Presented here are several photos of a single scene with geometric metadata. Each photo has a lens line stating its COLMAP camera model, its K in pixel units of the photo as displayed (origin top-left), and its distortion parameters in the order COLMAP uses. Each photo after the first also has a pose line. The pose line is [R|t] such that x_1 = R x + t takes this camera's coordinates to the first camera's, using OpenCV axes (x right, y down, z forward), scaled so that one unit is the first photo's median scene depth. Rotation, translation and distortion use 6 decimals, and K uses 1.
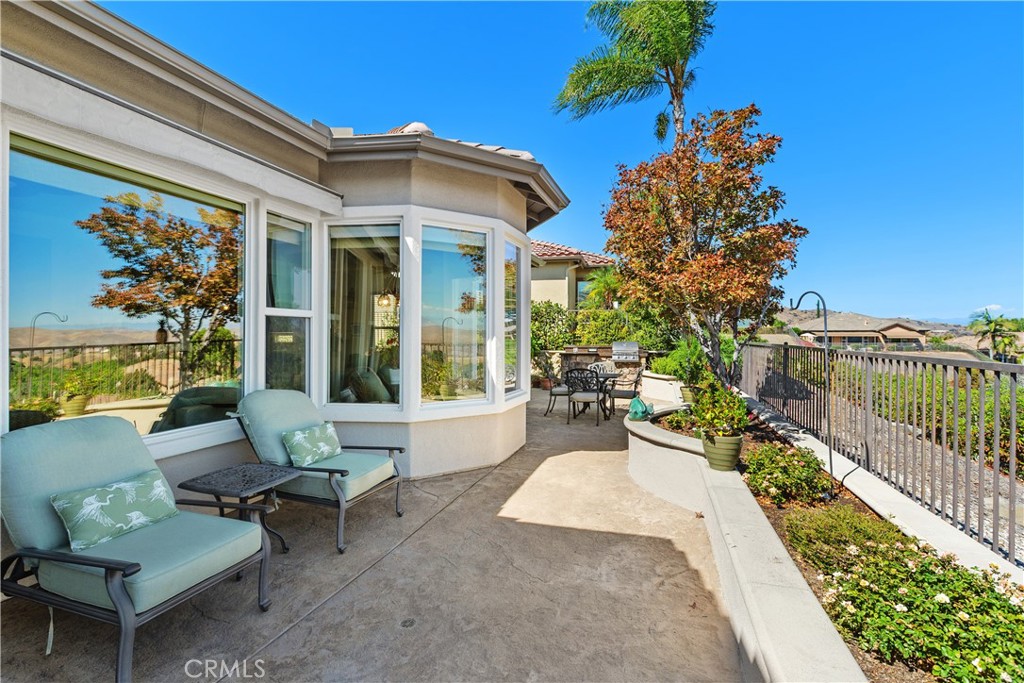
lens RADIAL K [[472.1, 0, 513.6], [0, 472.1, 327.2], [0, 0, 1]] dist [0.000515, -0.000130]
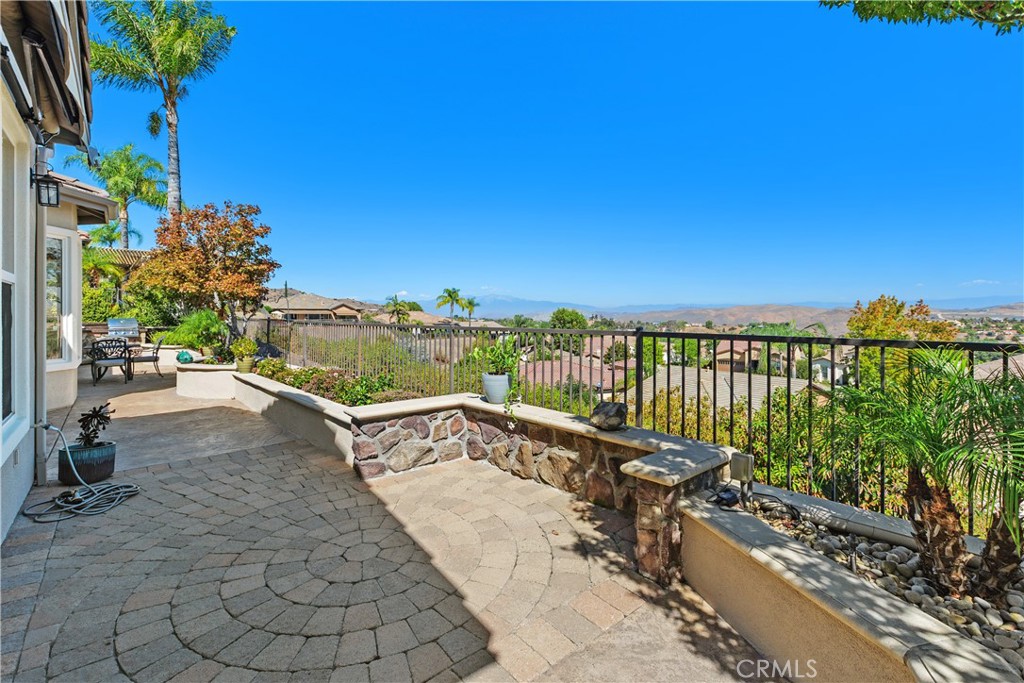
lens RADIAL K [[472.1, 0, 513.6], [0, 472.1, 327.2], [0, 0, 1]] dist [0.000515, -0.000130]
pose [[0.521918, -0.022922, 0.852688, -0.204559], [-0.017911, 0.999124, 0.037822, -0.006778], [-0.852808, -0.035012, 0.521050, -0.317571]]
